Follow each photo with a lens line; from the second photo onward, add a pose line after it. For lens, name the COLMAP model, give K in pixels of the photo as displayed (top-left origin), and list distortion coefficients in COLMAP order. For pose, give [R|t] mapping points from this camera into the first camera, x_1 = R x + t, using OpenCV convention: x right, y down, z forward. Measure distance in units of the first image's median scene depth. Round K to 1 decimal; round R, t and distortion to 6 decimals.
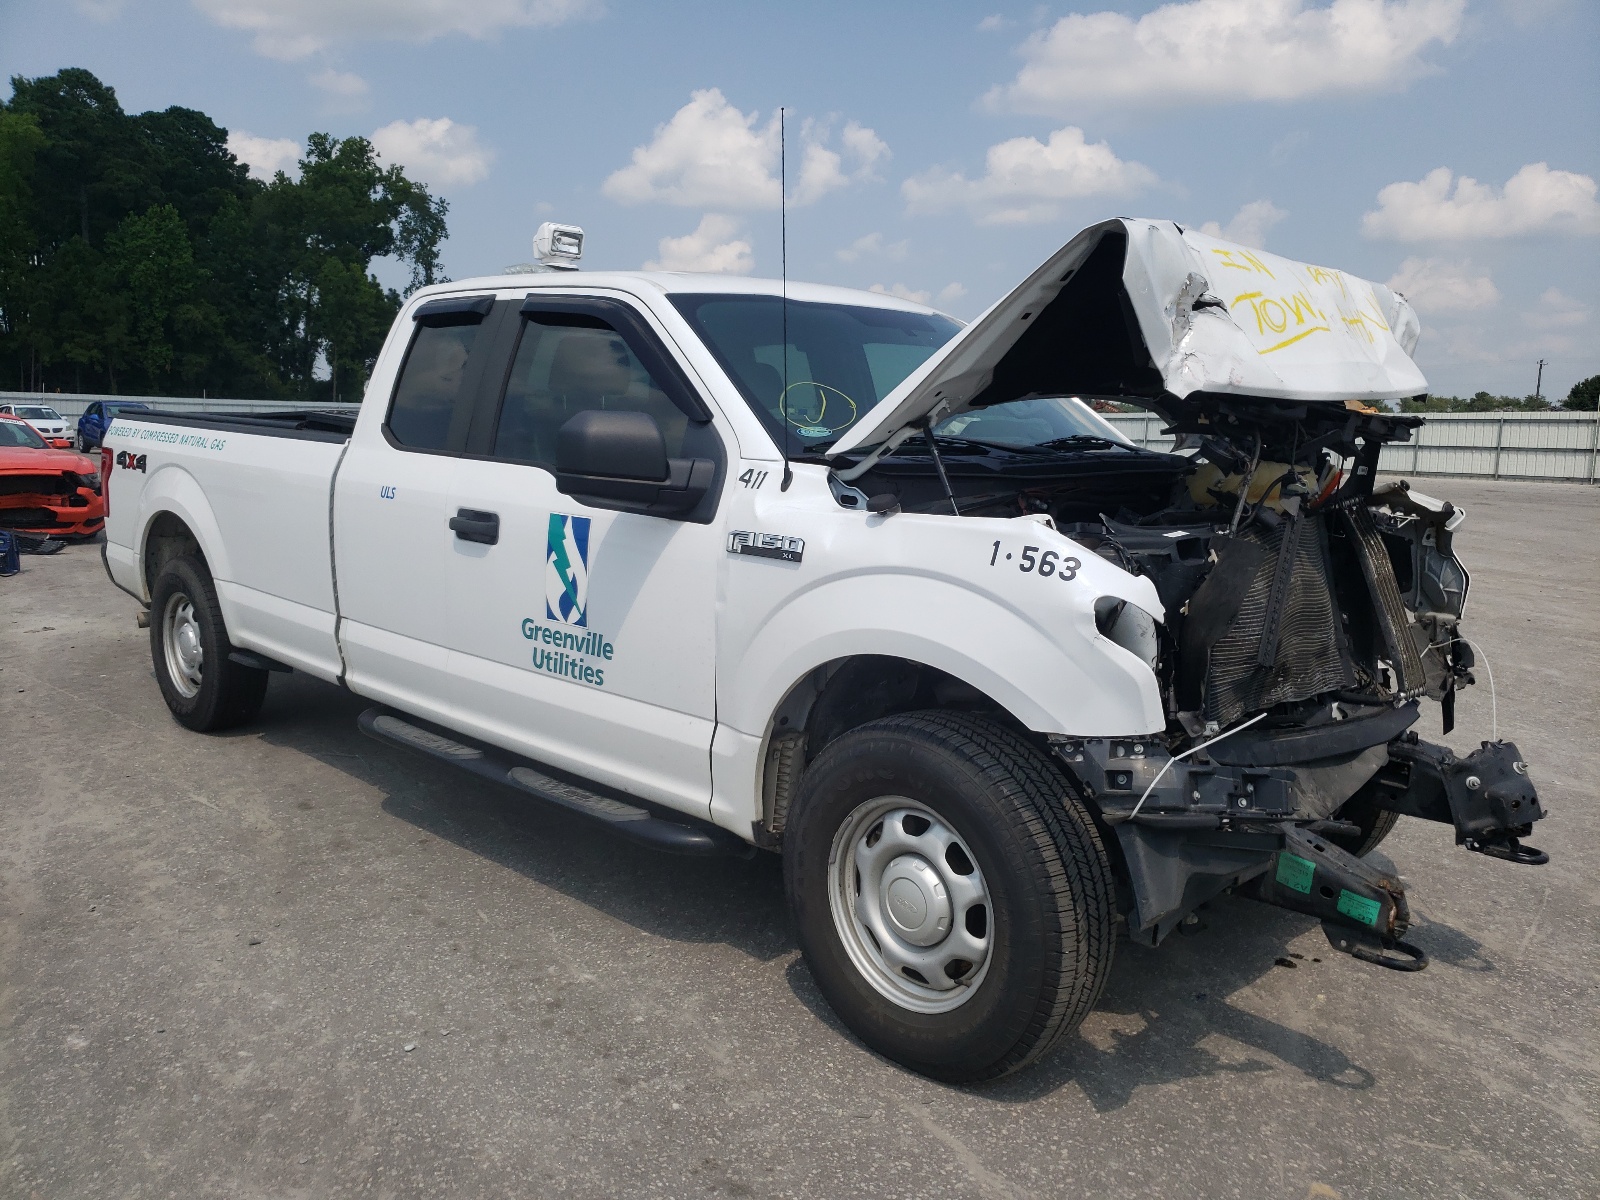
lens RADIAL K [[1202.1, 0, 789.5], [0, 1202.1, 599.2], [0, 0, 1]] dist [0.029443, -0.014988]
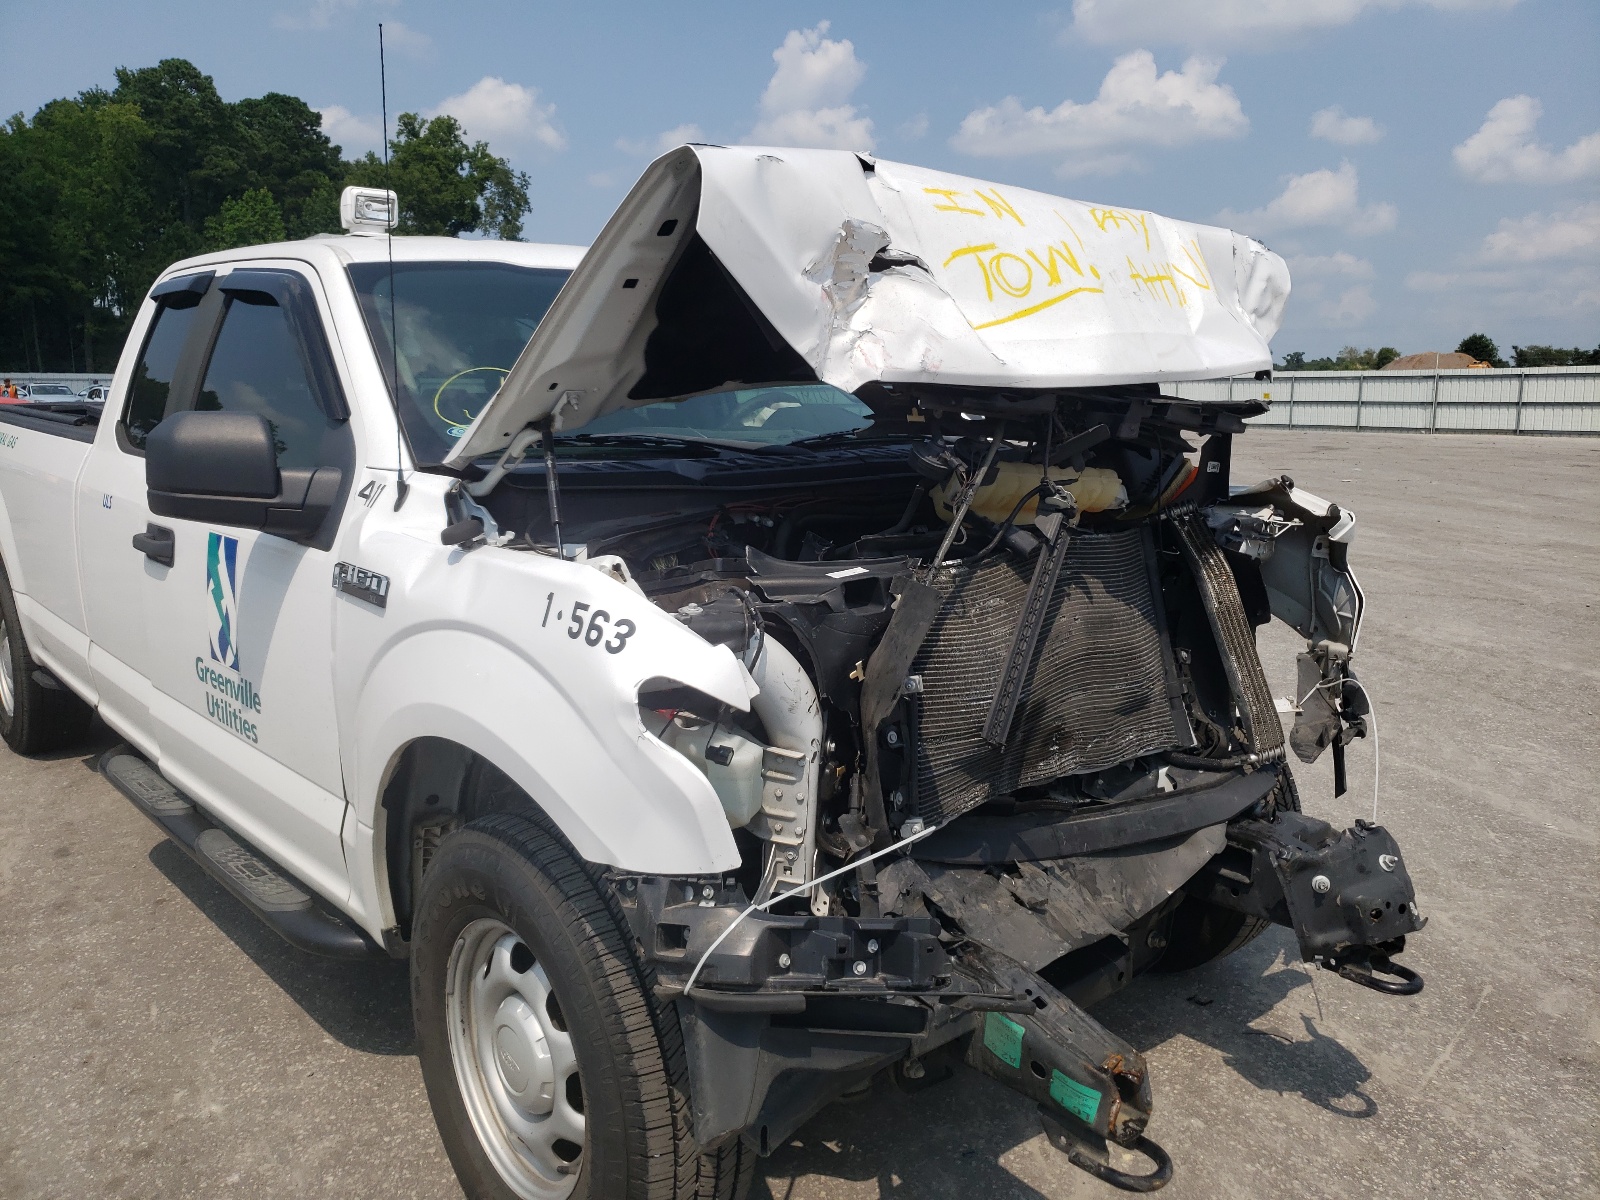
lens RADIAL K [[1202.1, 0, 797.8], [0, 1202.1, 568.3], [0, 0, 1]] dist [0.029443, -0.014988]
pose [[0.997371, -0.007697, -0.072061, 0.280479], [0.007861, 0.999967, 0.001990, -0.047658], [0.072043, -0.002551, 0.997398, 0.212057]]
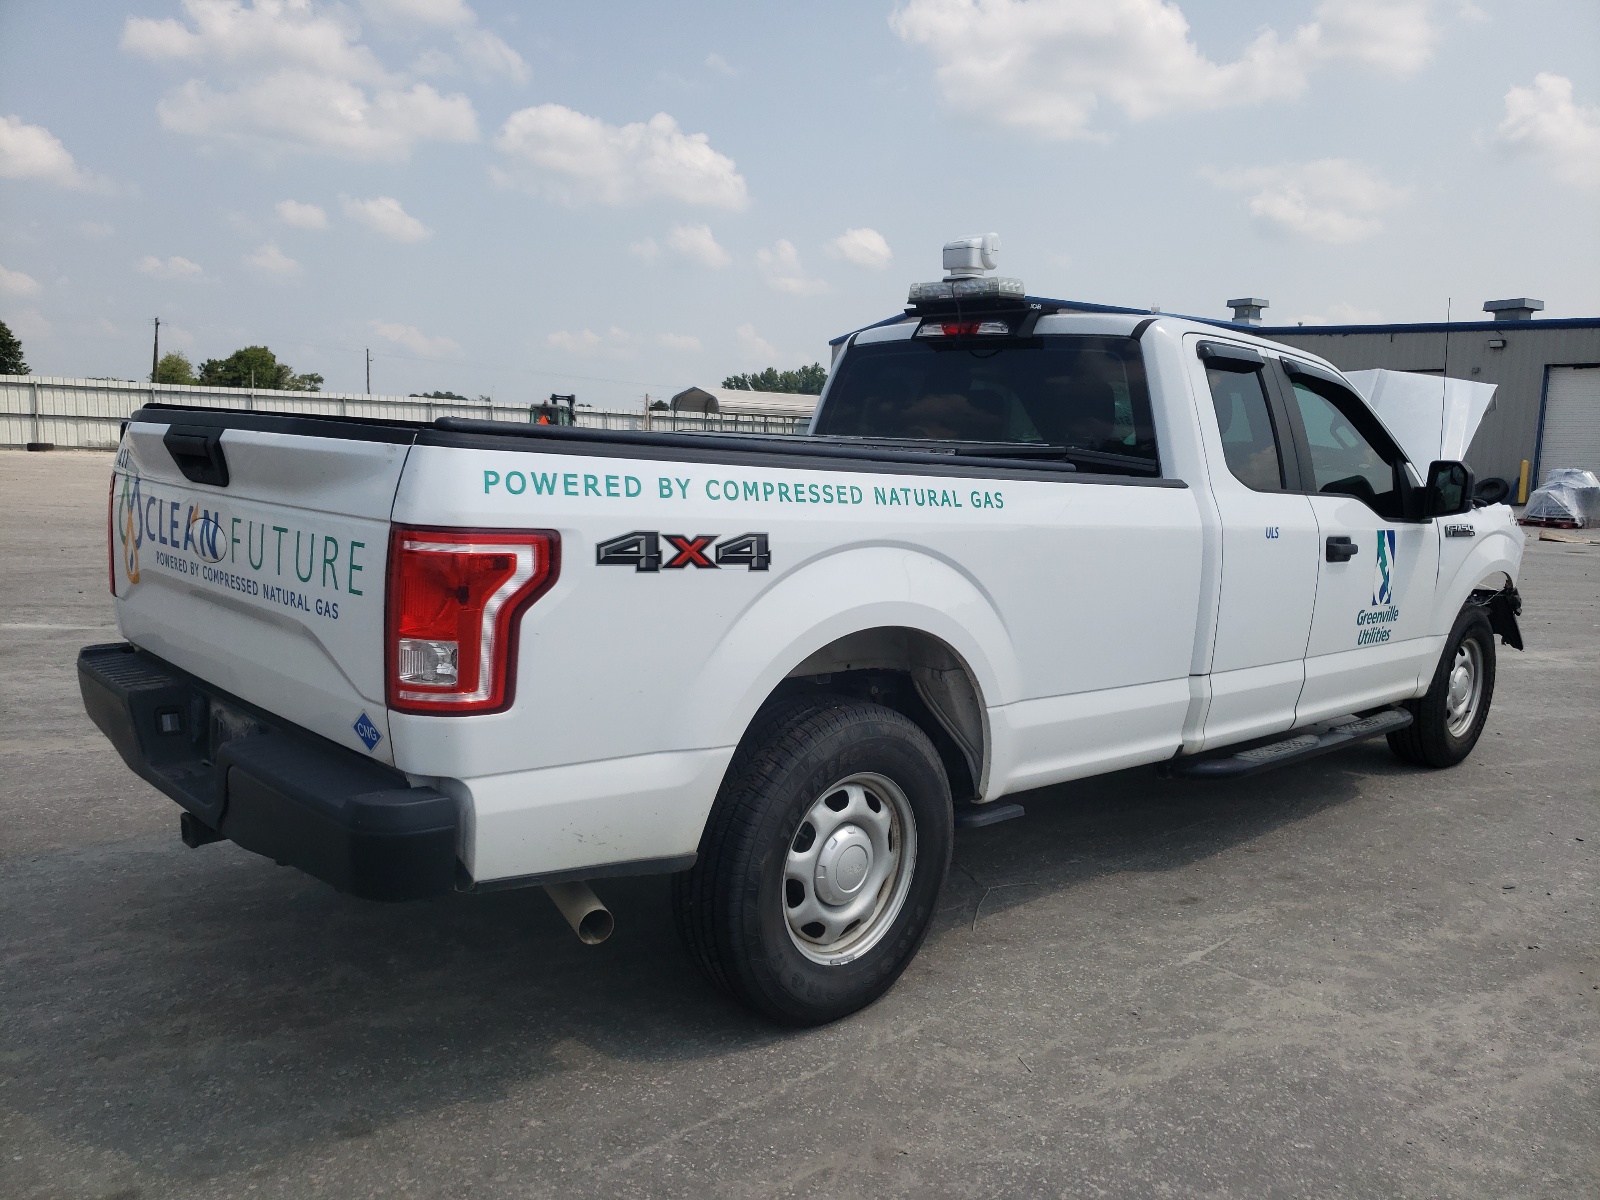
lens RADIAL K [[1246.9, 0, 801.7], [0, 1246.9, 592.5], [0, 0, 1]] dist [-0.007133, 0.003168]
pose [[0.064123, -0.142886, 0.987660, -1.777681], [0.103593, 0.985303, 0.135819, -0.280991], [-0.992551, 0.093606, 0.077983, 1.648544]]
